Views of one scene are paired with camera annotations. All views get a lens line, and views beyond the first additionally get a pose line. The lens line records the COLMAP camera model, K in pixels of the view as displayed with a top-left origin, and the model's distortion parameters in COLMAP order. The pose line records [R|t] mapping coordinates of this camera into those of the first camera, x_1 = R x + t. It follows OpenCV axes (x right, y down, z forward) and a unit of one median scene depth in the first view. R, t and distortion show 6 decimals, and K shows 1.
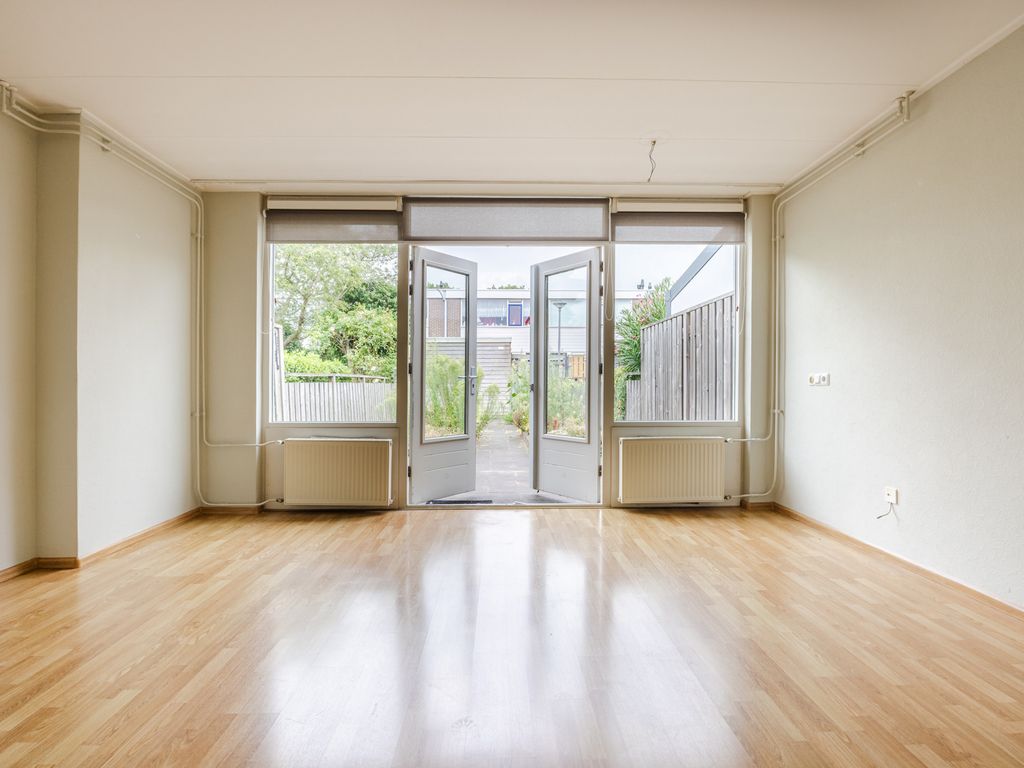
lens RADIAL K [[525.8, 0, 507.0], [0, 525.8, 386.6], [0, 0, 1]] dist [-0.017694, 0.000594]
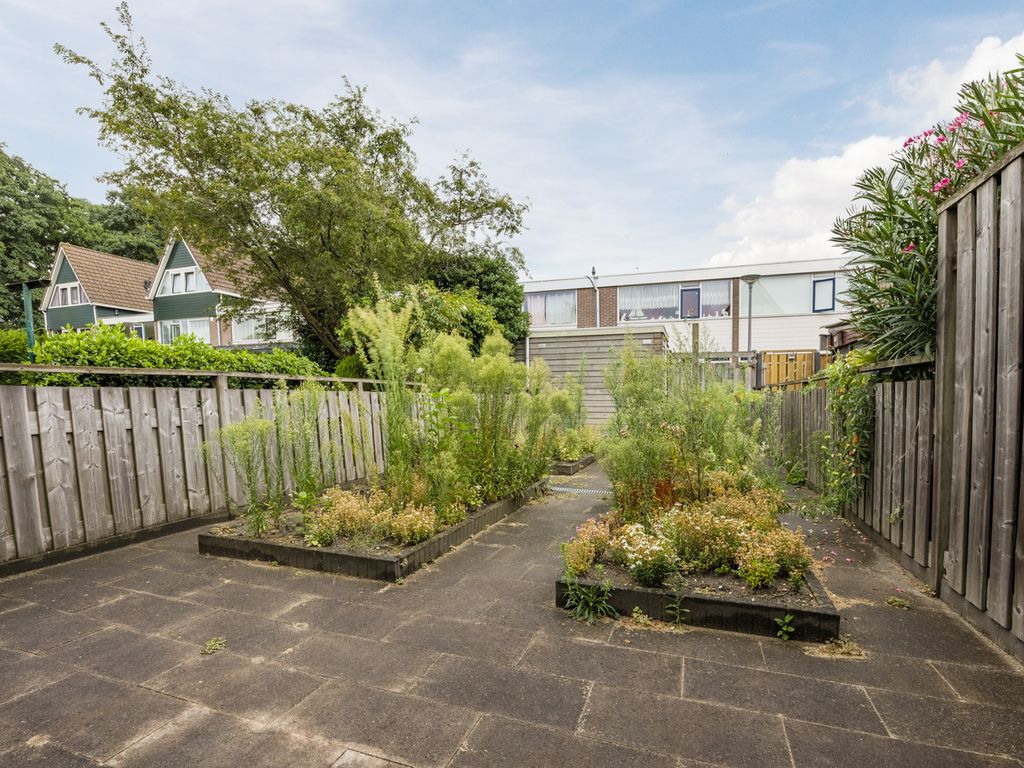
lens RADIAL K [[525.8, 0, 505.9], [0, 525.8, 406.5], [0, 0, 1]] dist [-0.017694, 0.000594]
pose [[0.932217, 0.010449, -0.361749, 0.252872], [-0.005167, 0.999866, 0.015564, 0.001059], [0.361863, -0.012640, 0.932146, 1.222464]]
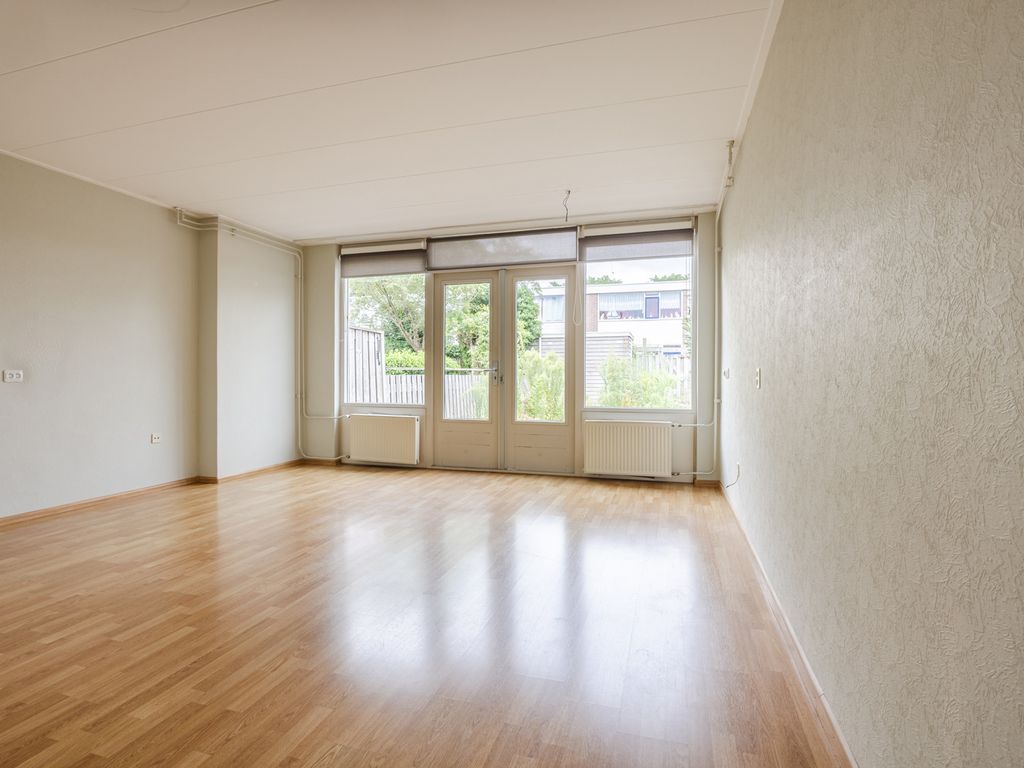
lens RADIAL K [[525.8, 0, 509.9], [0, 525.8, 379.7], [0, 0, 1]] dist [-0.017694, 0.000594]
pose [[0.949465, 0.004816, -0.313834, 0.434887], [-0.004386, 0.999988, 0.002076, 0.001034], [0.313841, -0.000595, 0.949475, -0.227828]]
